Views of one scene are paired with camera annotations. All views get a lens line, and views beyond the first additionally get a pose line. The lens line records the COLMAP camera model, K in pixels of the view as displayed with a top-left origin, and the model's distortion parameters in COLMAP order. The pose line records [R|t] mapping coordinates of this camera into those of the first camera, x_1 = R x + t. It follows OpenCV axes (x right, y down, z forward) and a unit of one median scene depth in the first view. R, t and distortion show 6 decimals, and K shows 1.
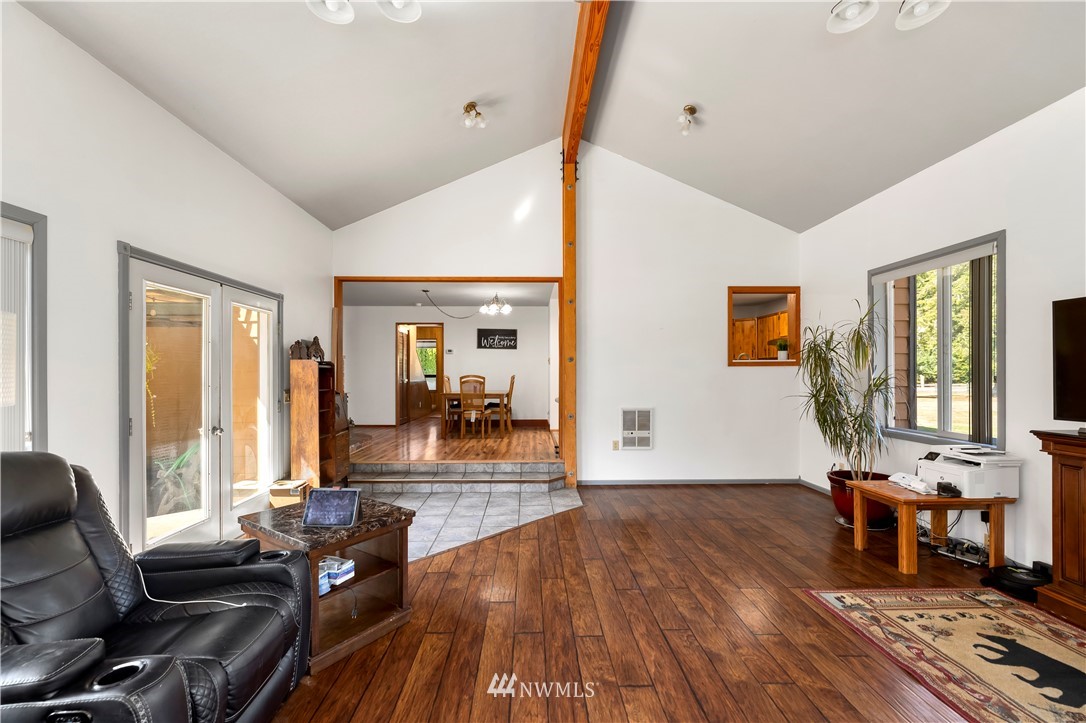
lens RADIAL K [[468.3, 0, 535.5], [0, 468.3, 368.6], [0, 0, 1]] dist [-0.000258, 0.000221]
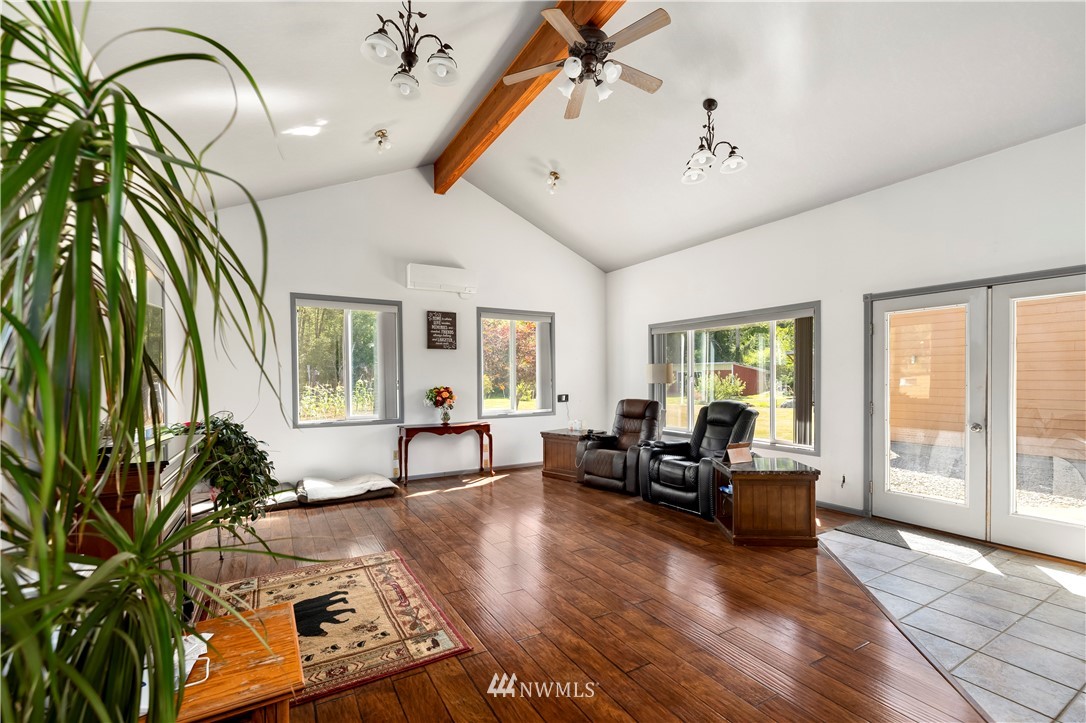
lens RADIAL K [[468.3, 0, 543.2], [0, 468.3, 384.6], [0, 0, 1]] dist [-0.000258, 0.000221]
pose [[-0.872798, 0.013887, -0.487883, 0.904888], [0.013178, 0.999901, 0.004887, 0.020585], [0.487903, -0.002164, -0.872895, 1.877729]]
